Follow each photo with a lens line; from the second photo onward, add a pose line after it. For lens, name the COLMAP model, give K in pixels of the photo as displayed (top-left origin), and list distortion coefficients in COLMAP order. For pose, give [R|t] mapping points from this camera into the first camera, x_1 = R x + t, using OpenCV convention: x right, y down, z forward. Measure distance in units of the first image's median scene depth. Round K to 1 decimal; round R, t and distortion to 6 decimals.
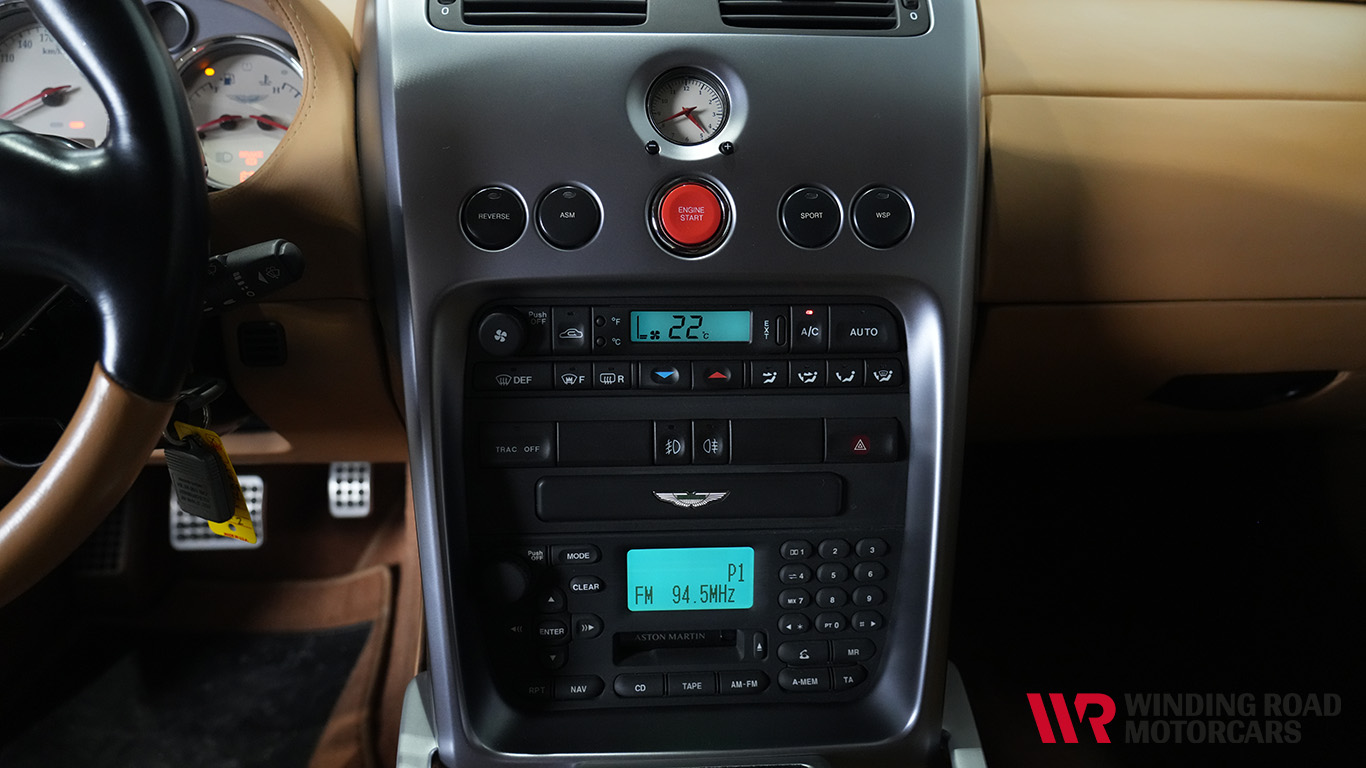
lens RADIAL K [[921.0, 0, 701.3], [0, 921.0, 382.3], [0, 0, 1]] dist [0.002845, -0.010338]
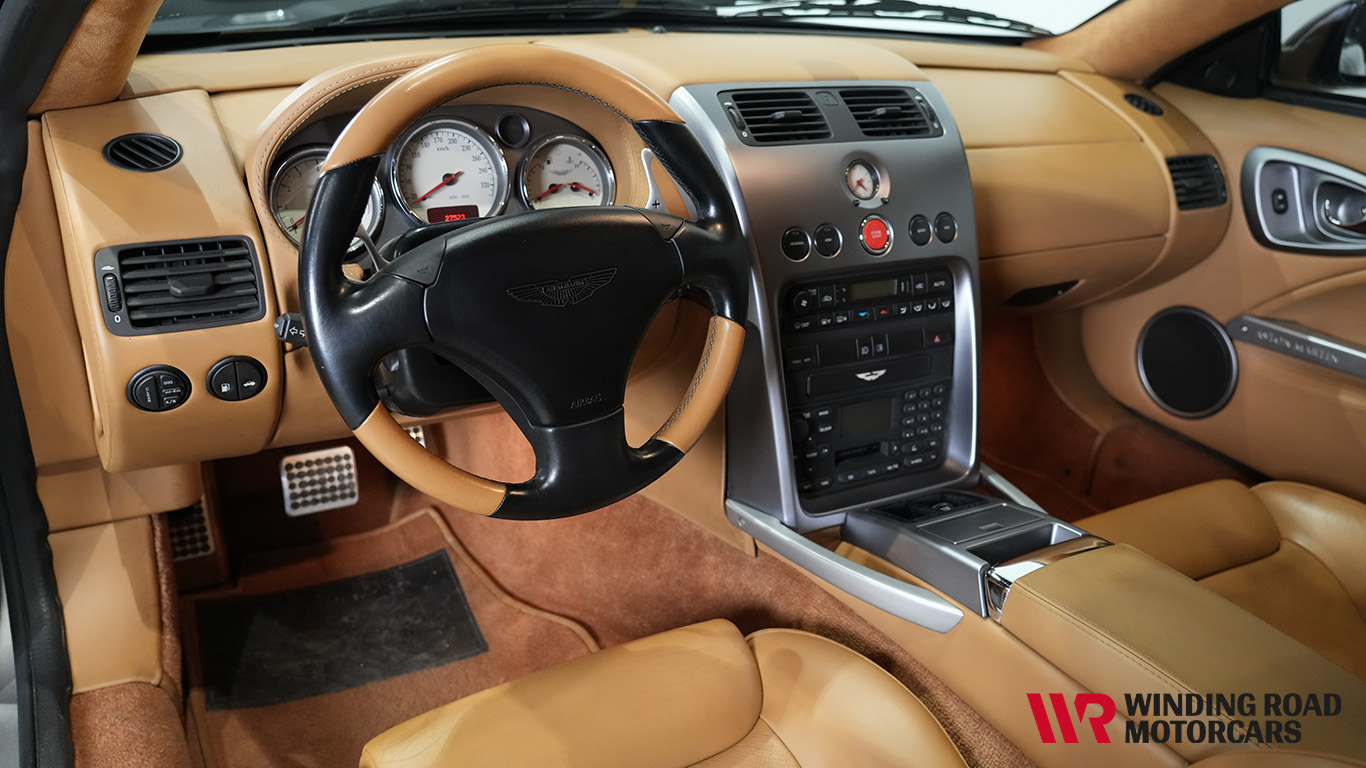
lens RADIAL K [[1066.9, 0, 694.5], [0, 1066.9, 386.7], [0, 0, 1]] dist [-0.004272, 0.005762]
pose [[0.900657, -0.134341, 0.413242, -1.306150], [0.110151, 0.990532, 0.081939, -0.080285], [-0.420337, -0.028280, 0.906927, -0.925524]]
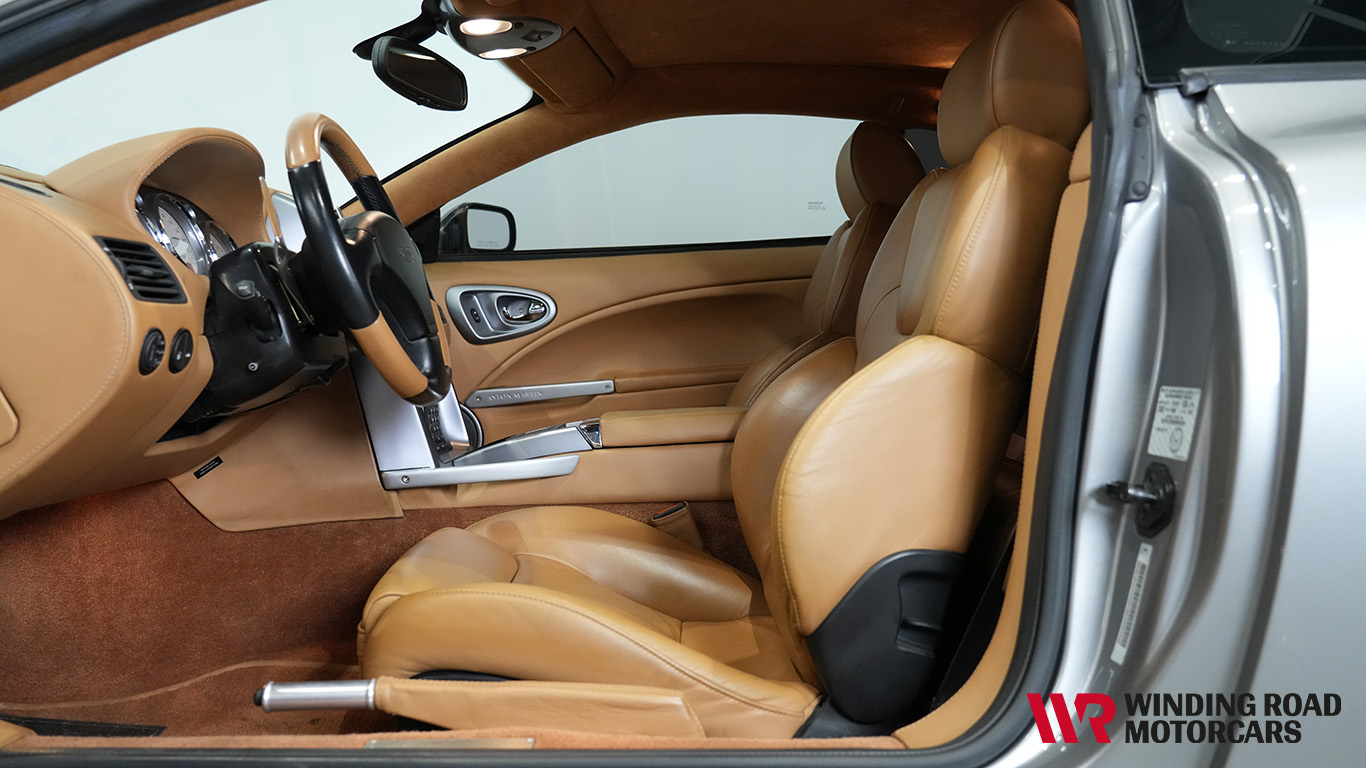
lens RADIAL K [[1108.4, 0, 691.7], [0, 1108.4, 379.8], [0, 0, 1]] dist [0.013922, -0.002156]
pose [[0.067682, -0.044968, 0.996693, -3.476003], [0.387472, 0.921755, 0.015275, 0.398919], [-0.919394, 0.385156, 0.079810, -0.091209]]
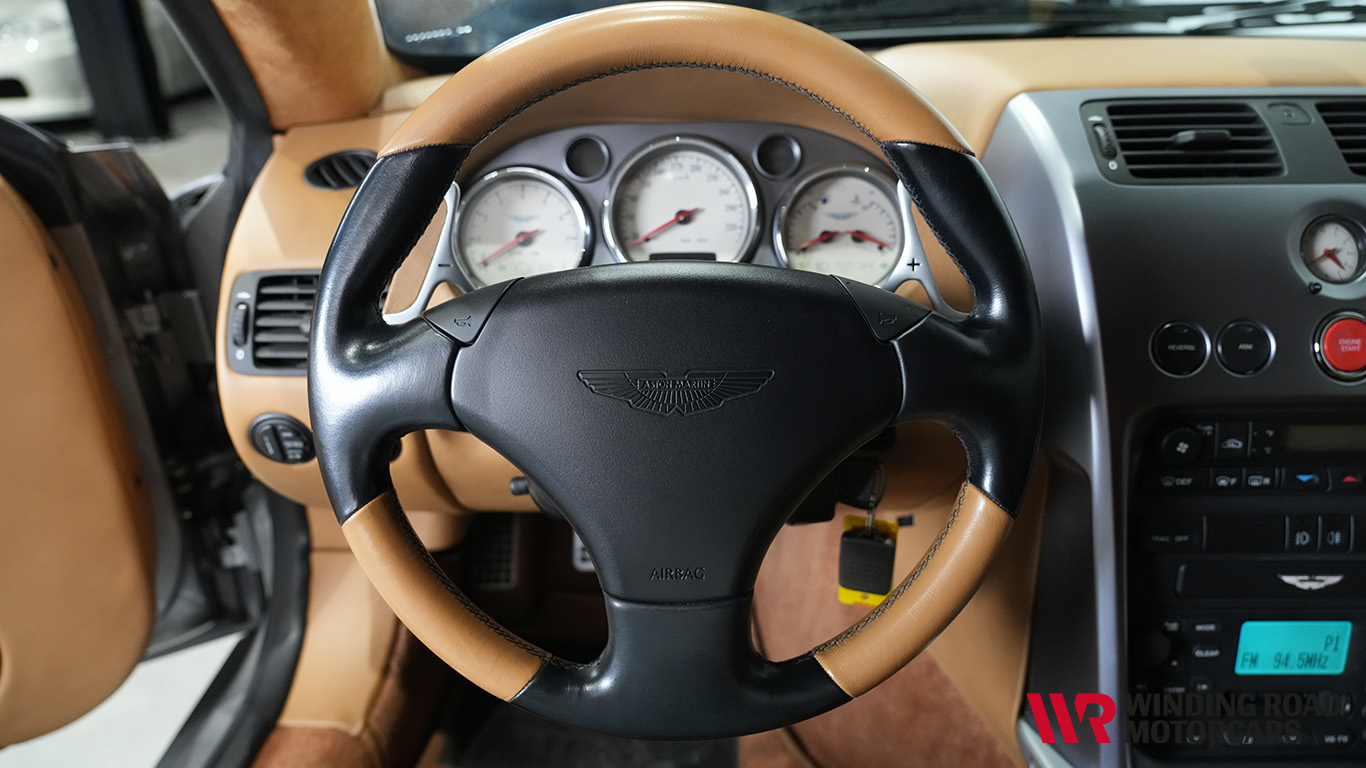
lens RADIAL K [[921.0, 0, 692.9], [0, 921.0, 379.3], [0, 0, 1]] dist [0.002845, -0.010338]
pose [[0.996952, 0.009680, -0.077411, -0.700104], [-0.008452, 0.999834, 0.016171, -0.141116], [0.077555, -0.015467, 0.996868, -0.213879]]
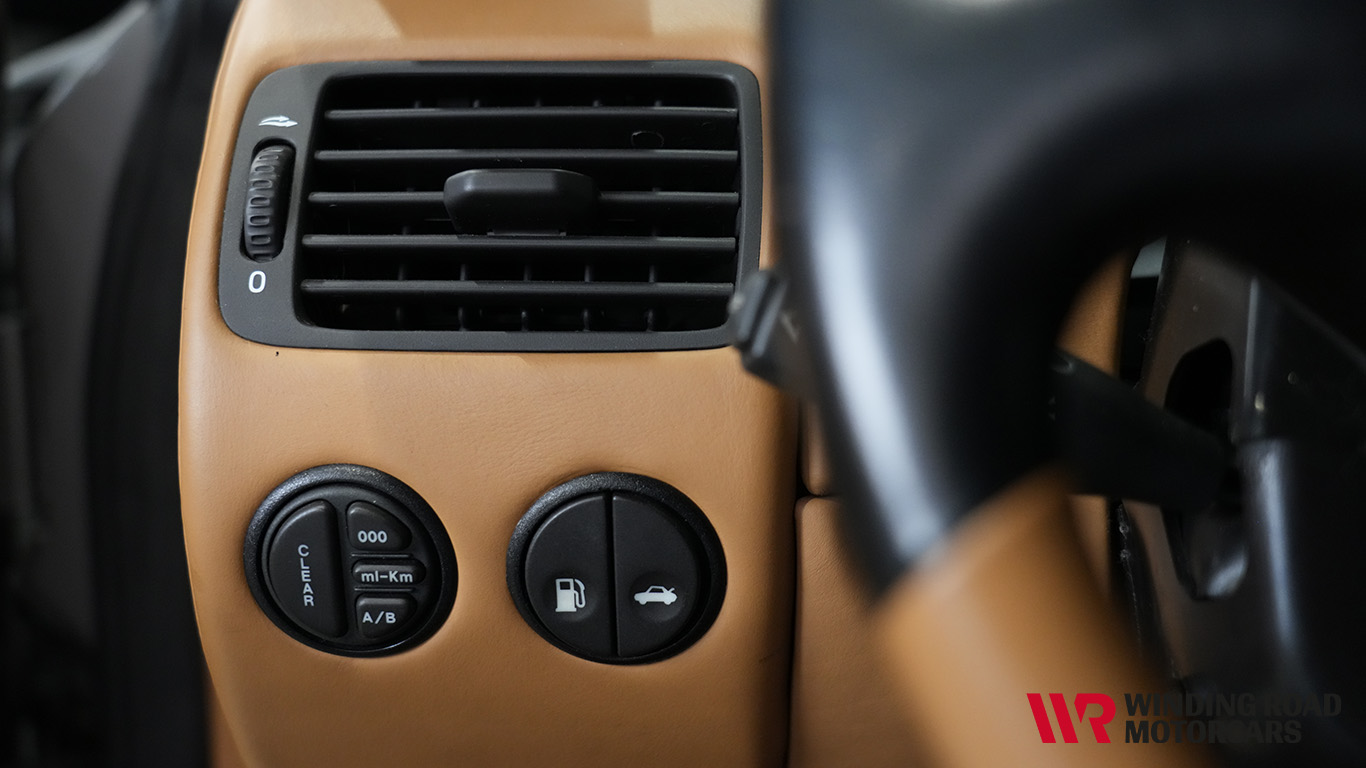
lens RADIAL K [[1906.0, 0, 680.8], [0, 1906.0, 385.0], [0, 0, 1]] dist [0.036000, 0.000000]
pose [[0.991522, 0.012460, -0.129337, -1.119844], [-0.044620, 0.967512, -0.248858, 0.097987], [0.122035, 0.252520, 0.959865, 0.216386]]
